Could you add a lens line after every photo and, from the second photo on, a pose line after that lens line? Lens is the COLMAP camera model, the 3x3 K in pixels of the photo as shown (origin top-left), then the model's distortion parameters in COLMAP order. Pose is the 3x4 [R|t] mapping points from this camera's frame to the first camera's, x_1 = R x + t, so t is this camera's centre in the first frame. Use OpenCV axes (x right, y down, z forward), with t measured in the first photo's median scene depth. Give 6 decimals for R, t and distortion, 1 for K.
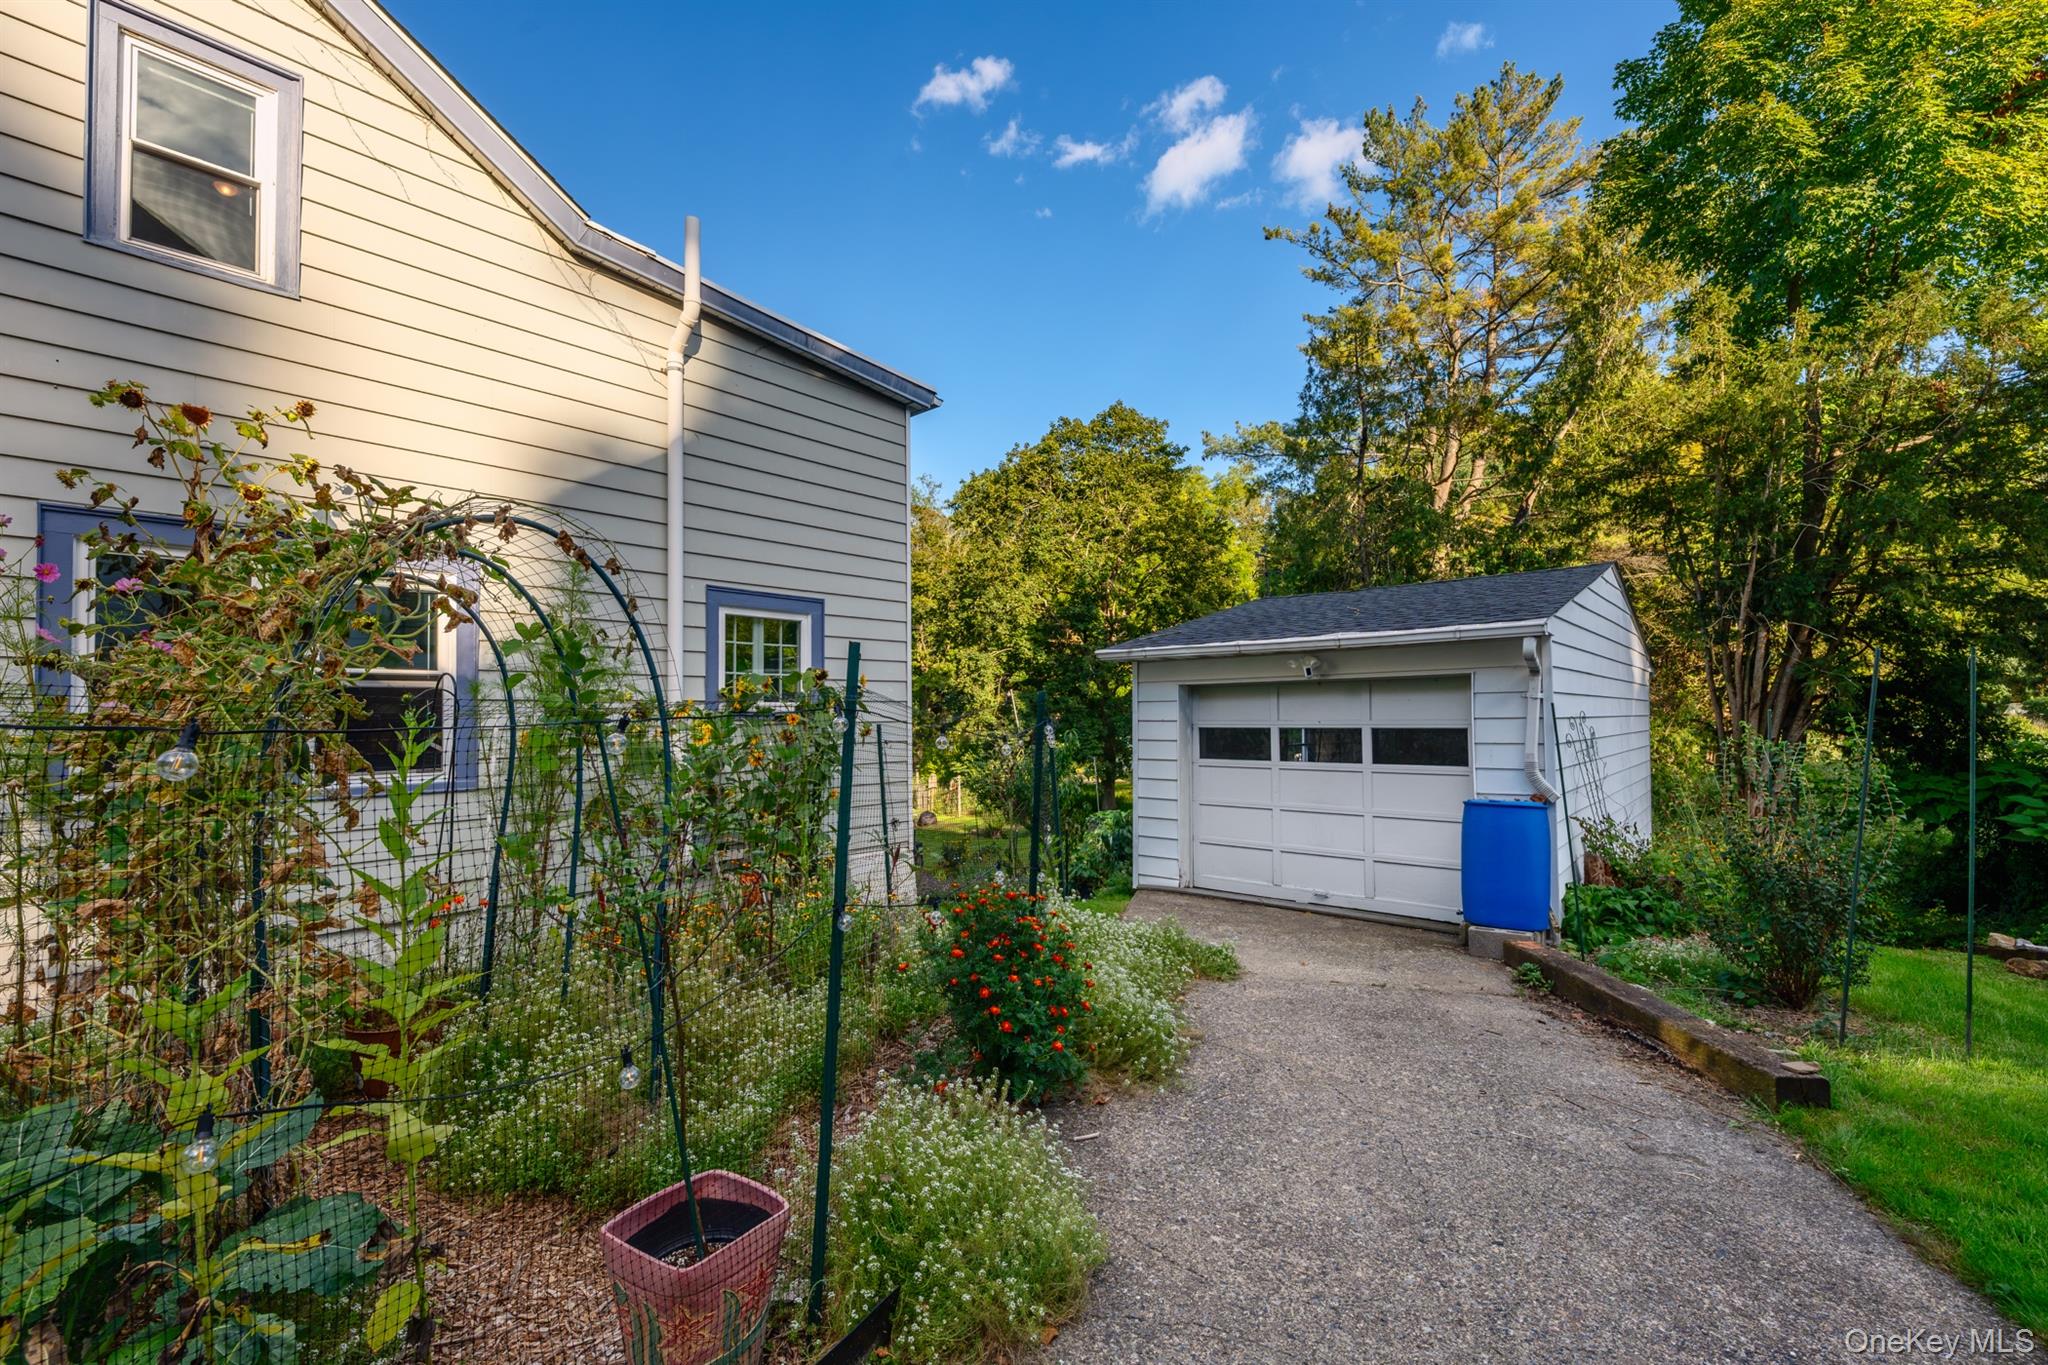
lens RADIAL K [[860.1, 0, 1016.1], [0, 860.1, 668.3], [0, 0, 1]] dist [0.003474, -0.000753]
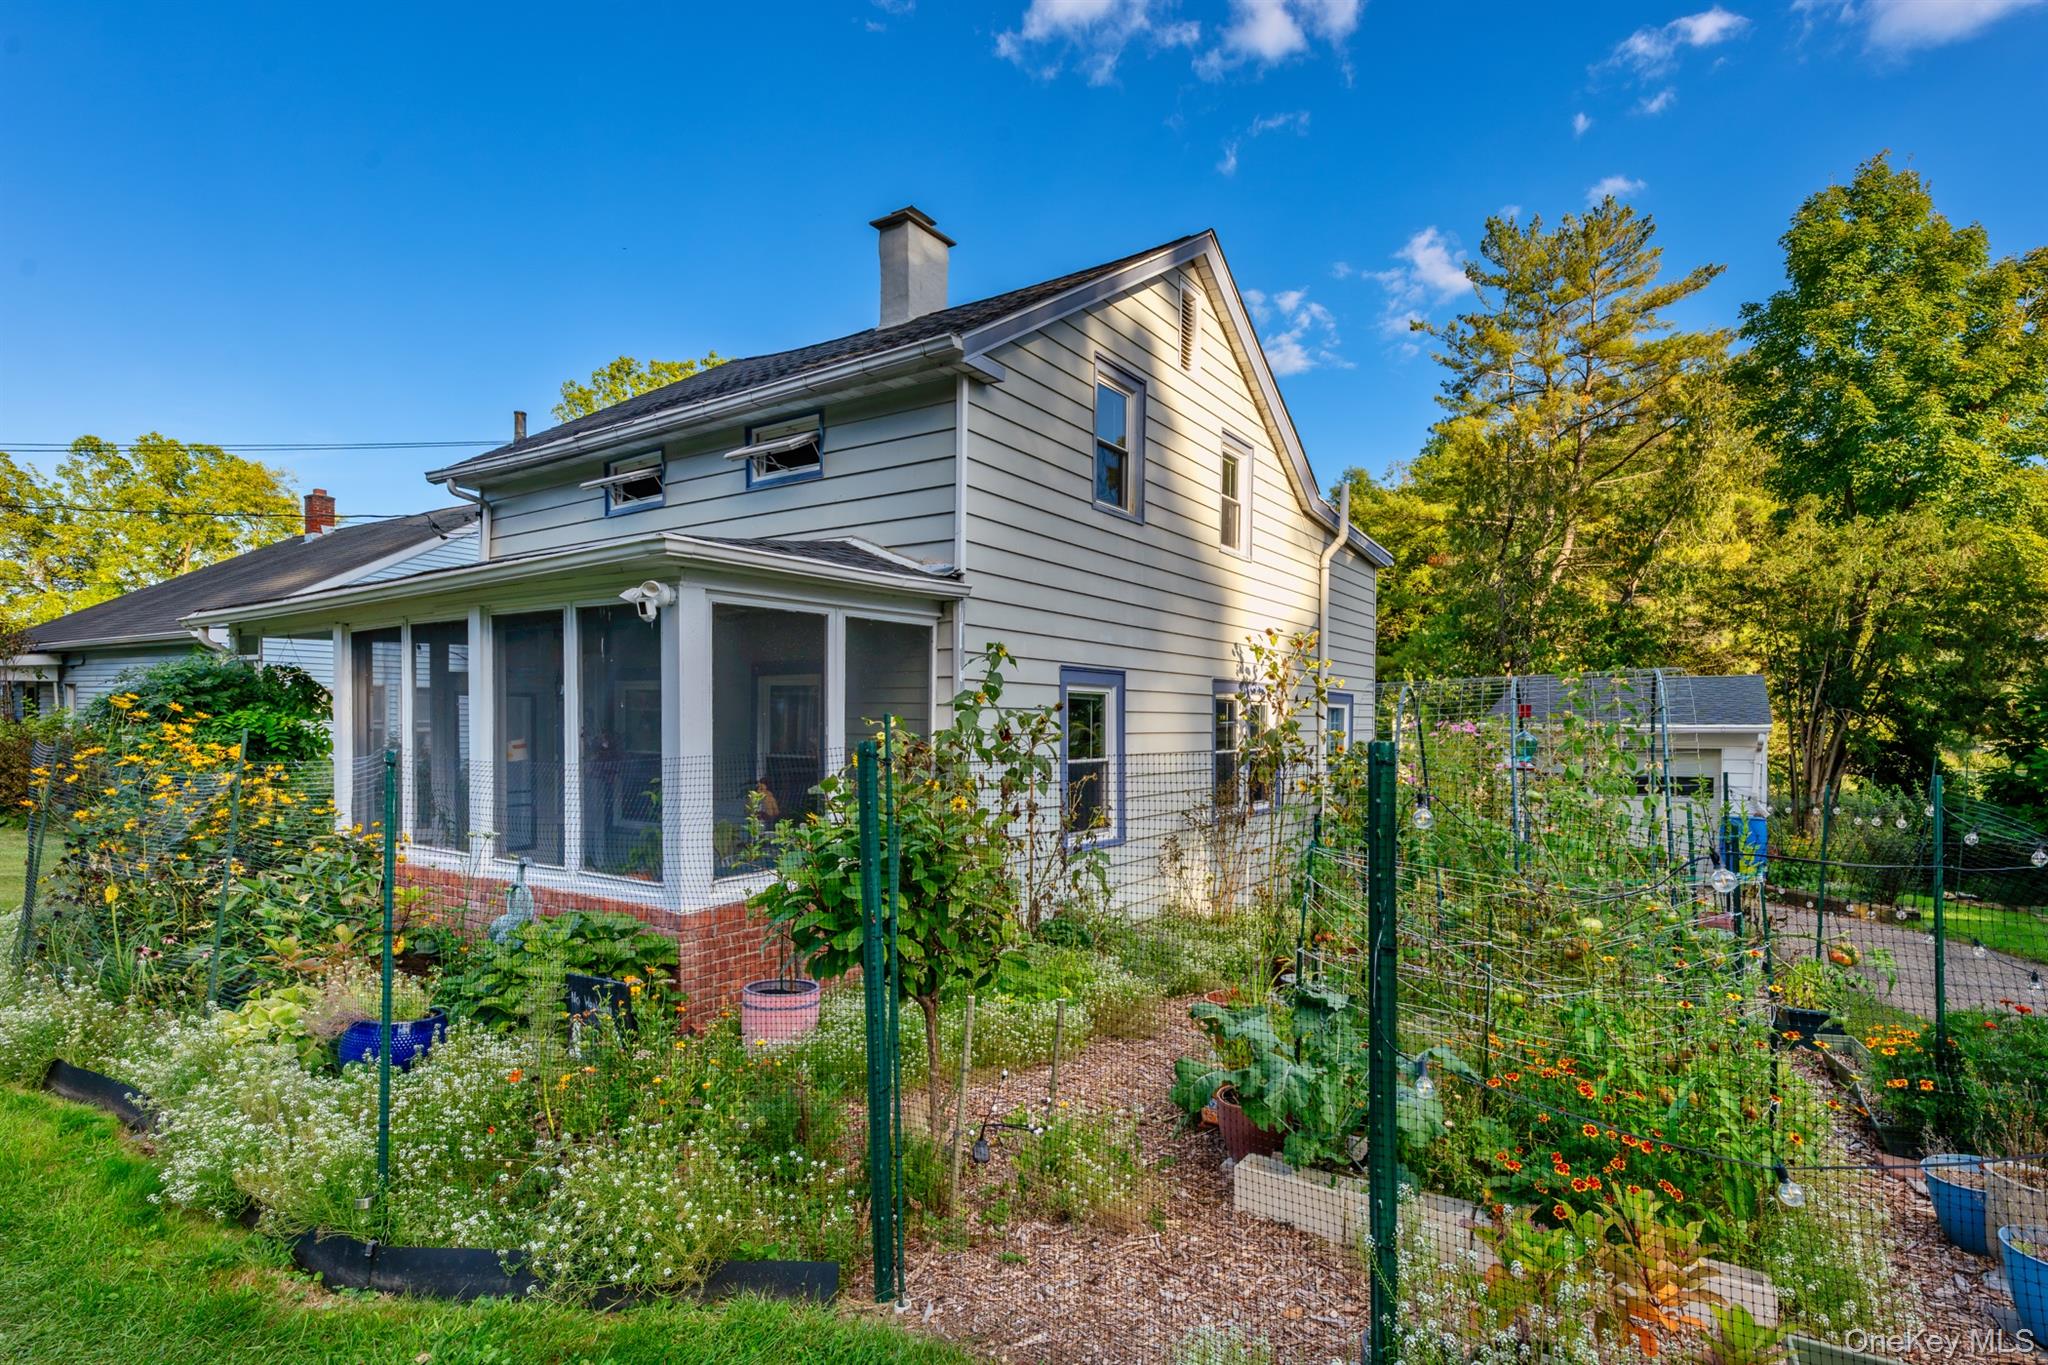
lens RADIAL K [[986.9, 0, 1125.3], [0, 986.9, 711.0], [0, 0, 1]] dist [0.006120, -0.001148]
pose [[0.984247, 0.017764, 0.175902, -0.654926], [-0.024027, 0.999149, 0.033540, -0.068731], [-0.175157, -0.037238, 0.983836, -0.509807]]
